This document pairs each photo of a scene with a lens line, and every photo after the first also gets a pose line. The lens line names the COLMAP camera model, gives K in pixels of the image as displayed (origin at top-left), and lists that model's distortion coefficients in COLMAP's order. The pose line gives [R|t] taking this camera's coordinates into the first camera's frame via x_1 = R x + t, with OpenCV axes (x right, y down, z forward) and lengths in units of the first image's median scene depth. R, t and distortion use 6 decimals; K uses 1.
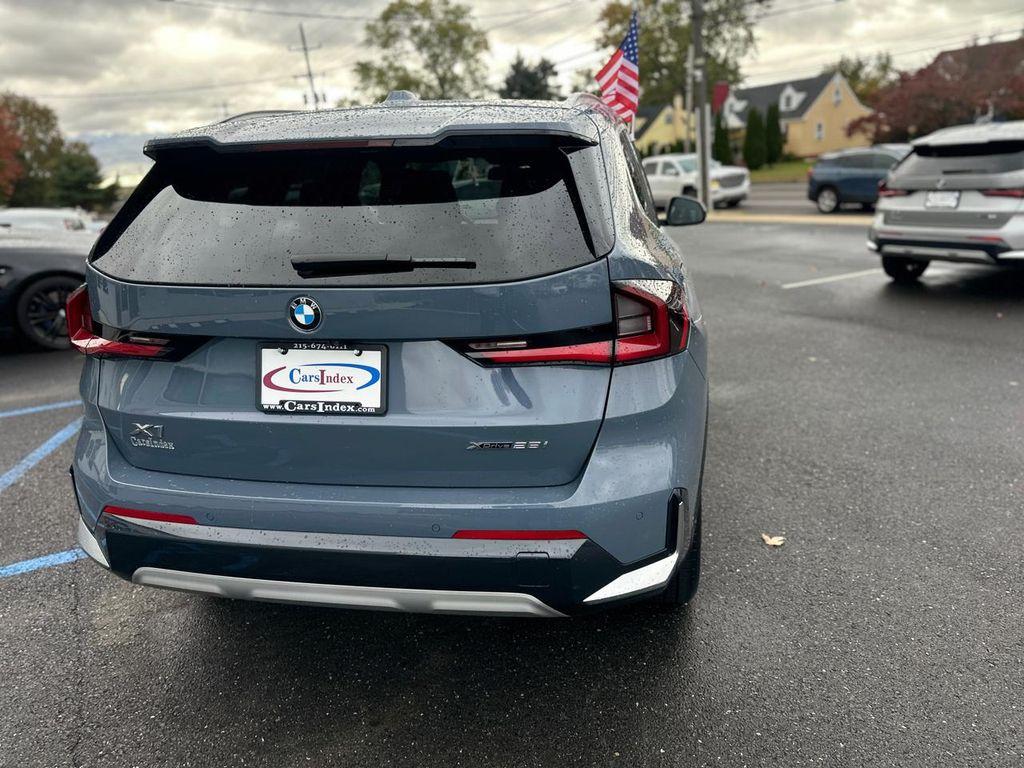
lens RADIAL K [[740.0, 0, 507.5], [0, 740.0, 387.9], [0, 0, 1]] dist [0.016081, -0.020430]
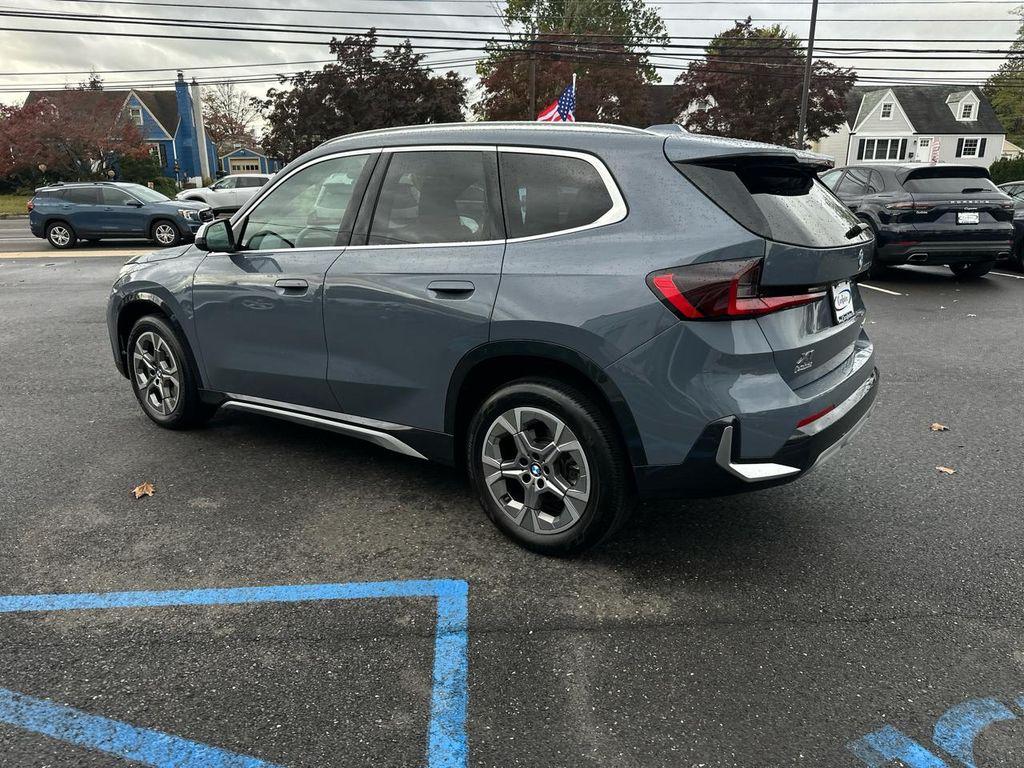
lens RADIAL K [[722.9, 0, 509.6], [0, 722.9, 392.2], [0, 0, 1]] dist [0.017596, -0.020592]
pose [[0.435922, -0.206127, 0.876062, -1.826479], [0.241429, 0.964523, 0.106807, -0.149842], [-0.866997, 0.164947, 0.470222, 0.809079]]
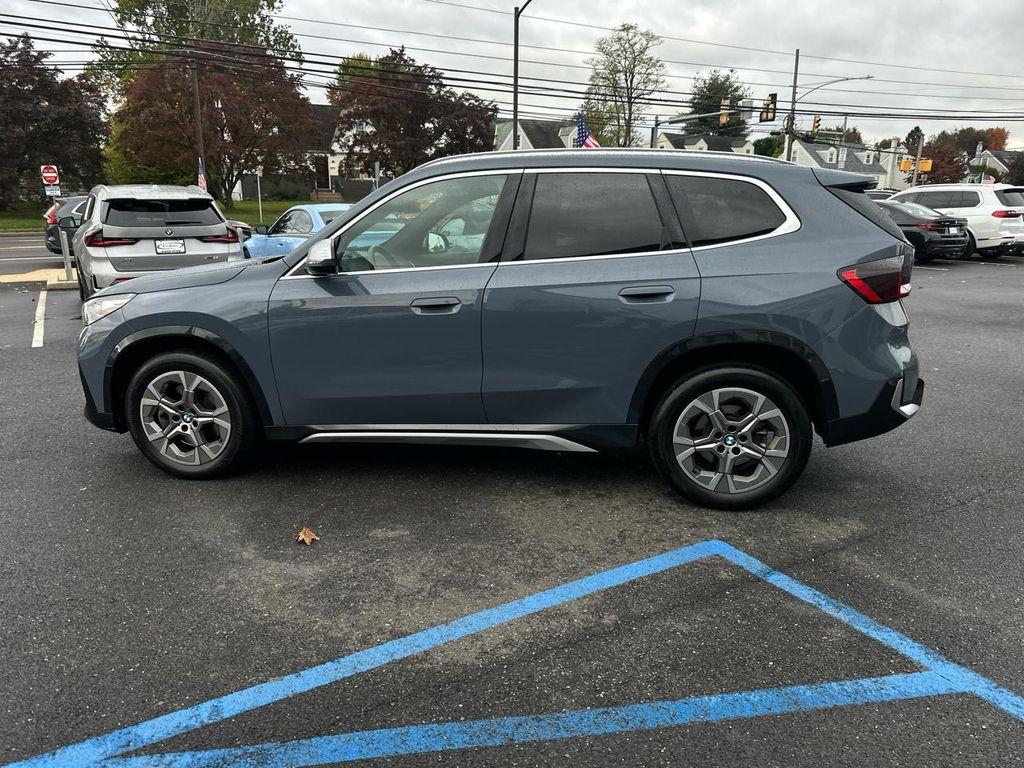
lens RADIAL K [[718.6, 0, 505.9], [0, 718.6, 402.6], [0, 0, 1]] dist [0.029004, -0.036053]
pose [[-0.025747, -0.223086, 0.974459, -2.217657], [0.285054, 0.932674, 0.221051, -0.449622], [-0.958166, 0.283465, 0.039578, 1.879445]]
